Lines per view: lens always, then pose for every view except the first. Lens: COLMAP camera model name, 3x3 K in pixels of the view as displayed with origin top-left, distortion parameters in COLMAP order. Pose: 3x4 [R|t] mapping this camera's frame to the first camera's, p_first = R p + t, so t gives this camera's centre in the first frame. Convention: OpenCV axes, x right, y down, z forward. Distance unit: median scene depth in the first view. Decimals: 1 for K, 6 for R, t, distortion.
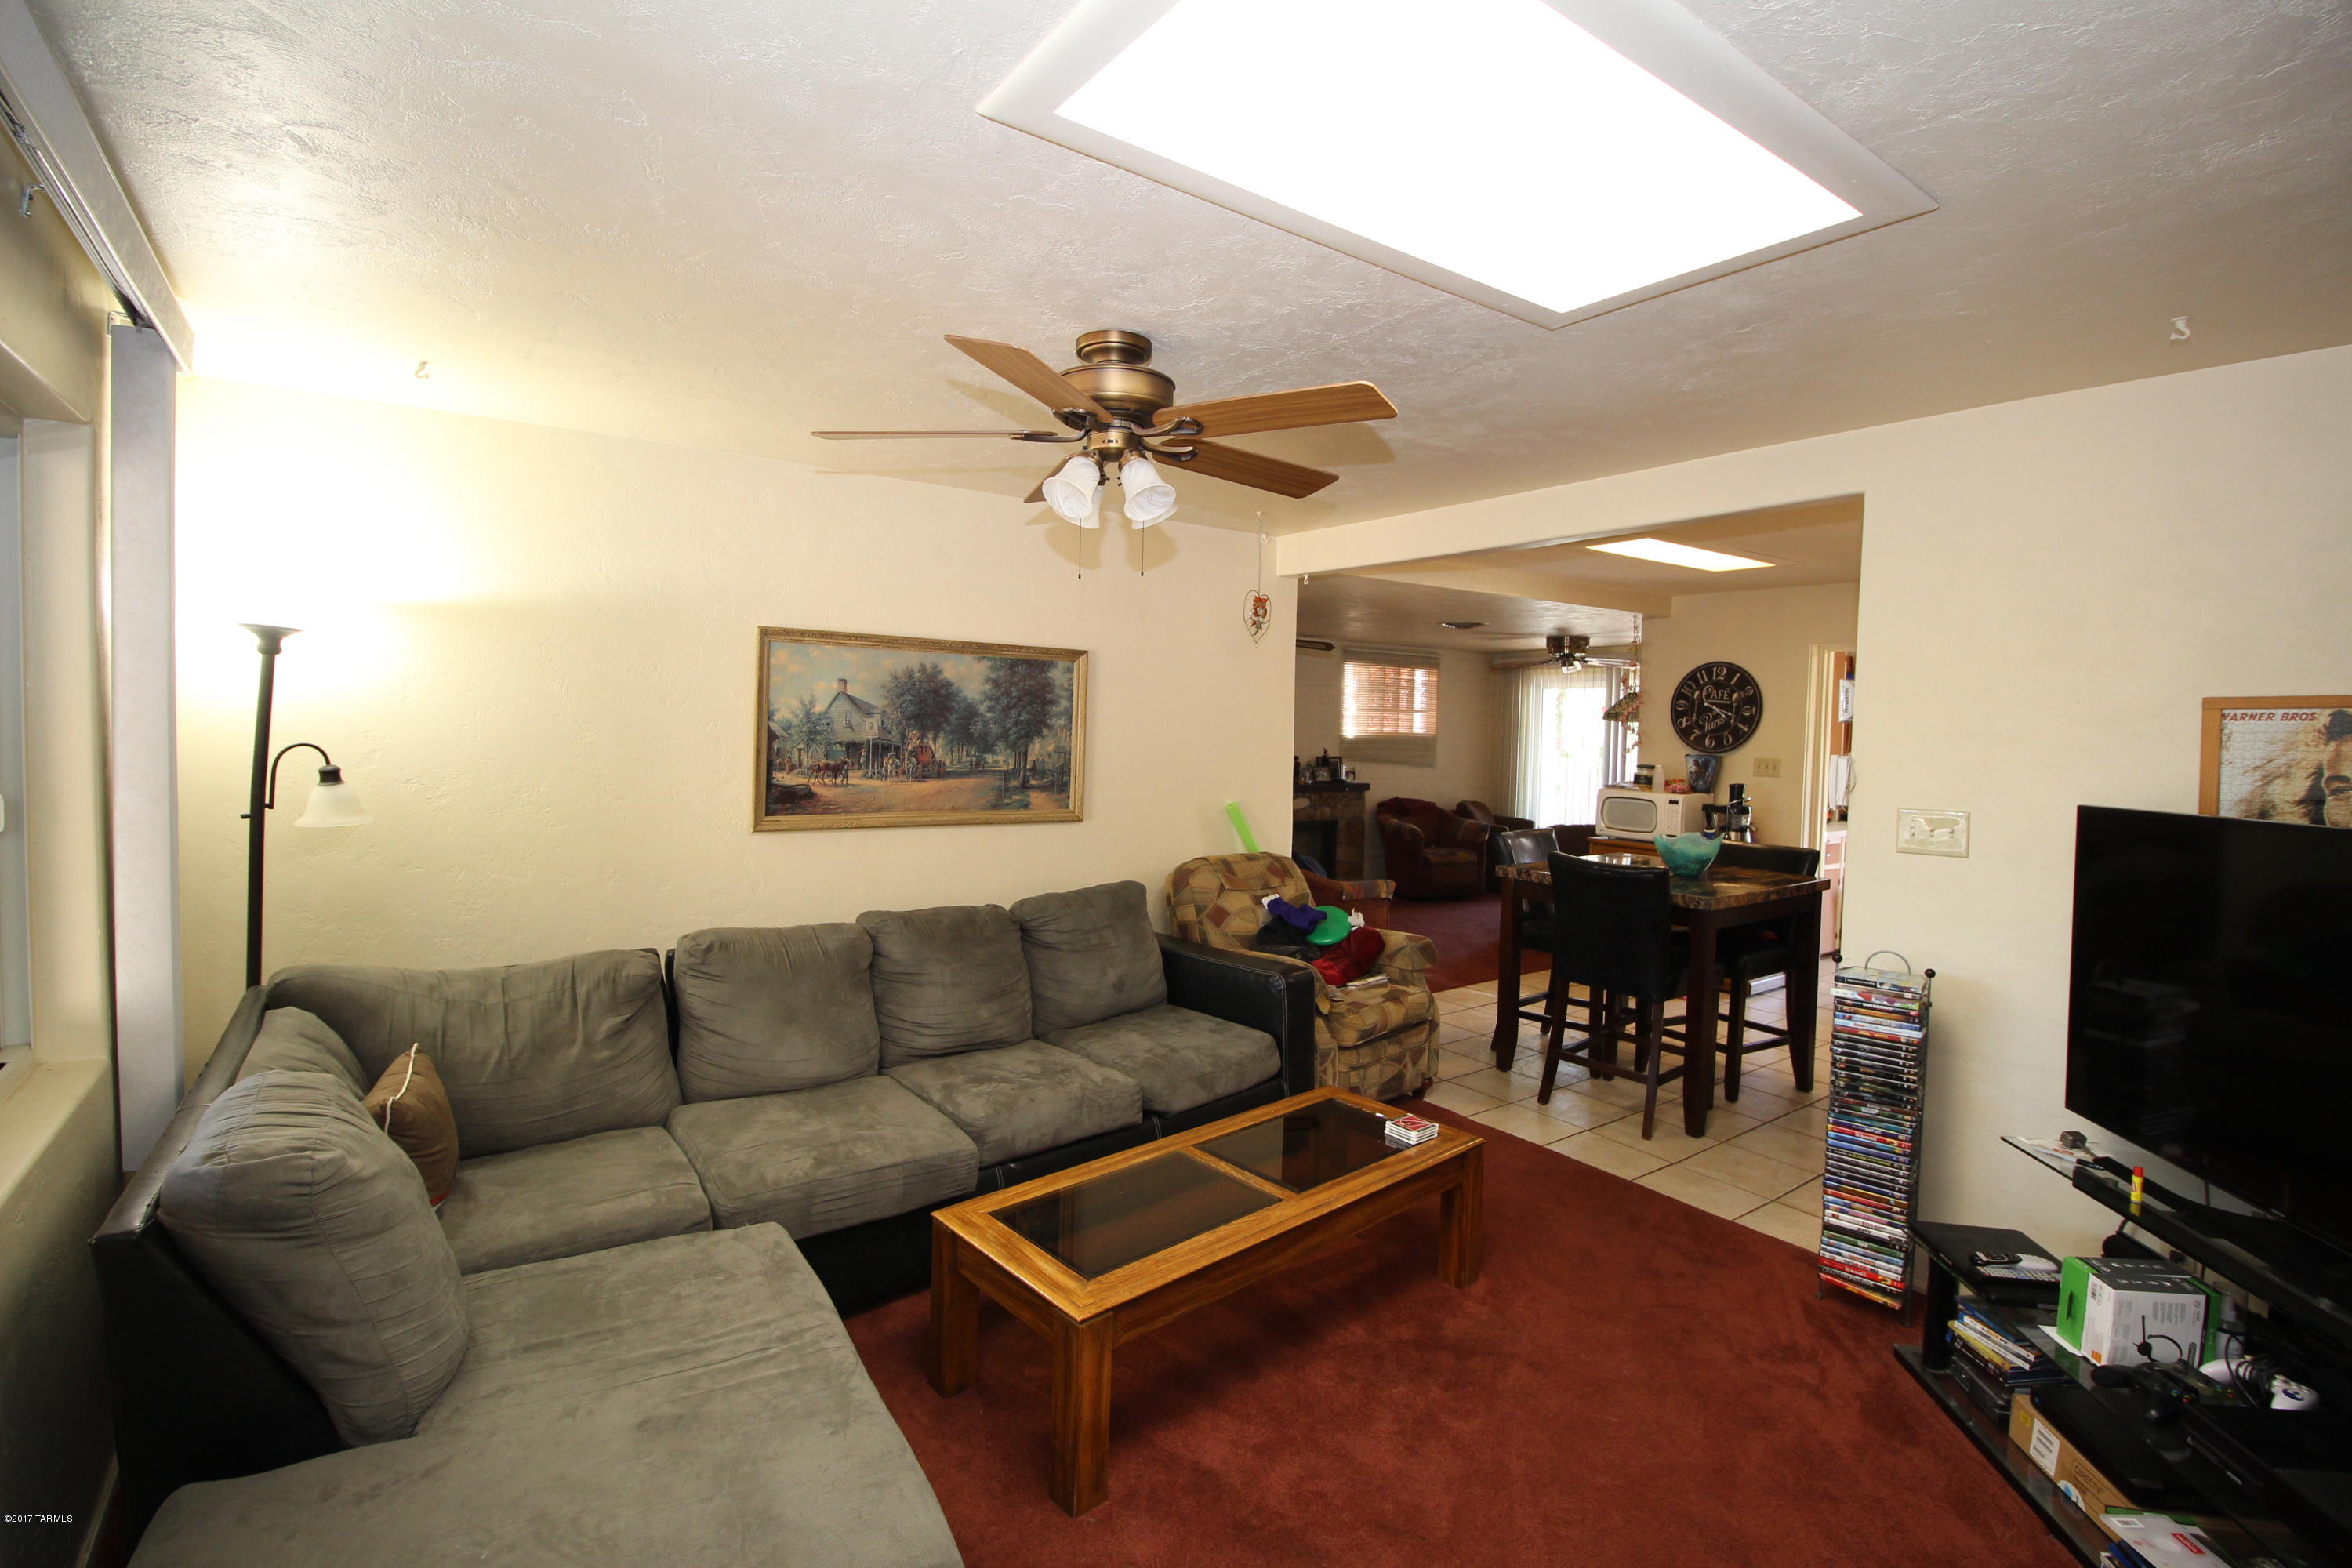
lens RADIAL K [[1073.1, 0, 1177.3], [0, 1073.1, 763.3], [0, 0, 1]] dist [-0.002099, -0.012360]
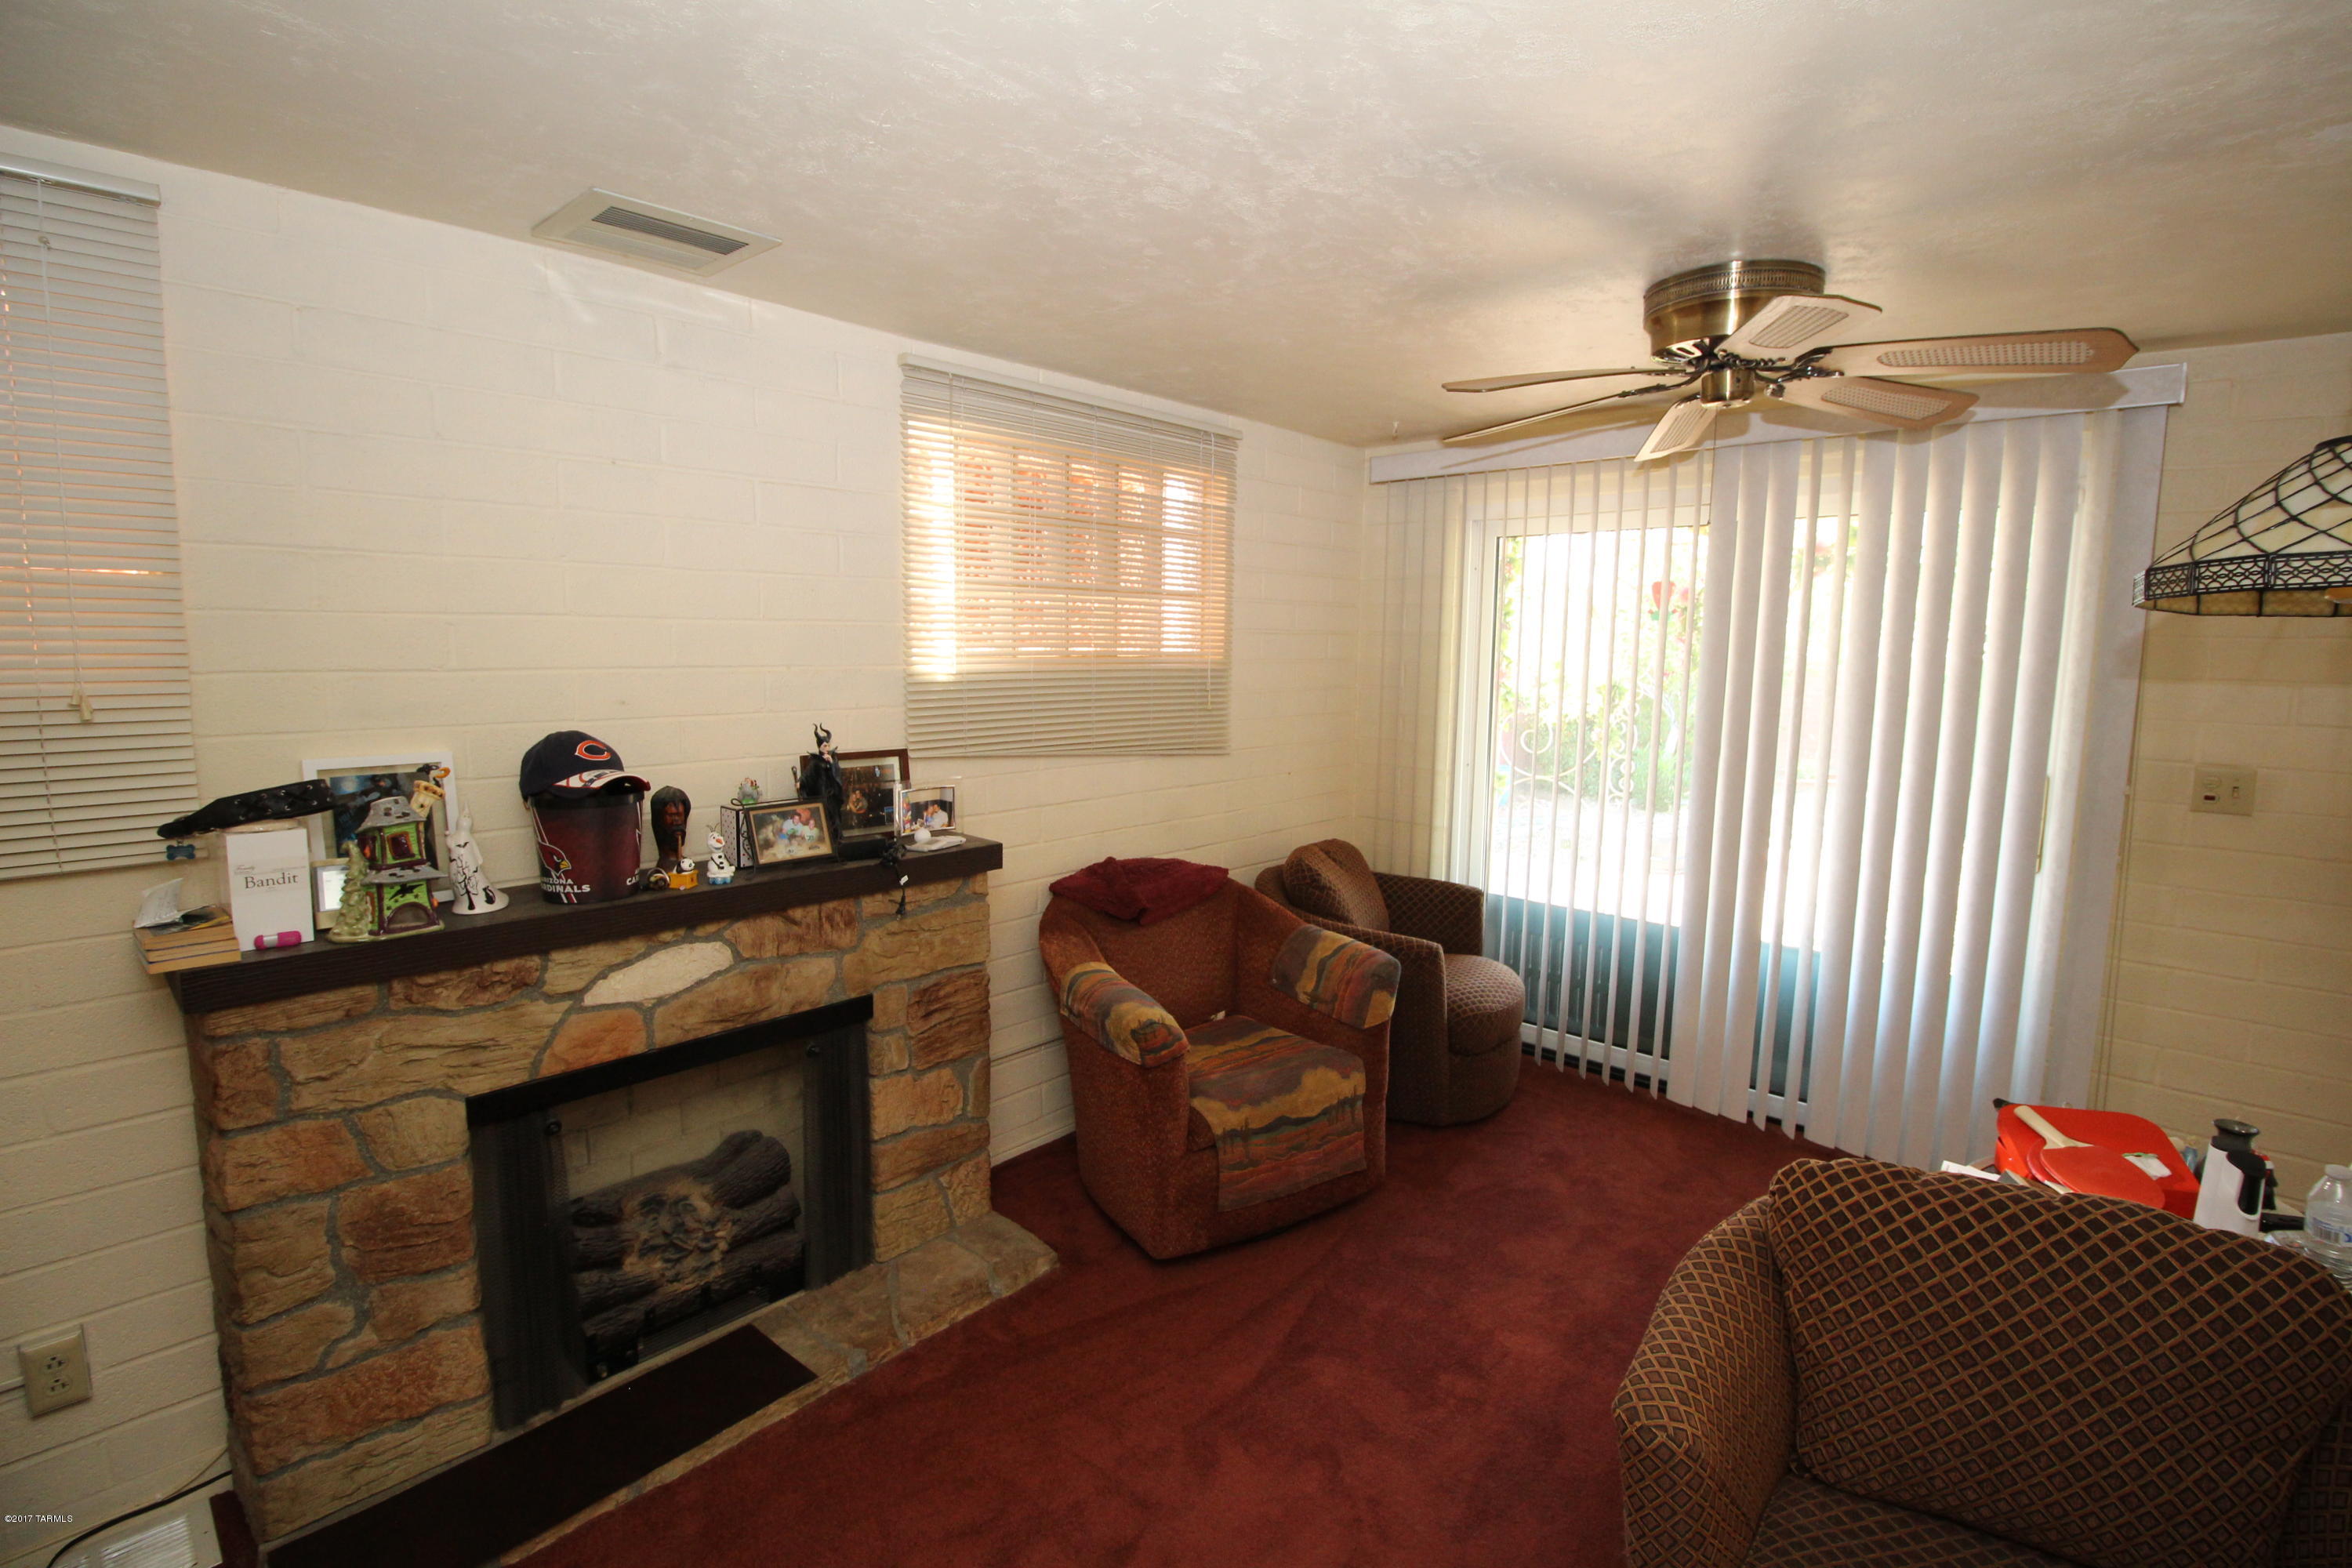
lens RADIAL K [[1073.1, 0, 1177.3], [0, 1073.1, 763.3], [0, 0, 1]] dist [-0.002099, -0.012360]
pose [[0.979519, -0.037035, 0.197918, 0.165667], [0.019755, 0.995873, 0.088578, -0.025964], [-0.200382, -0.082854, 0.976208, 0.697800]]
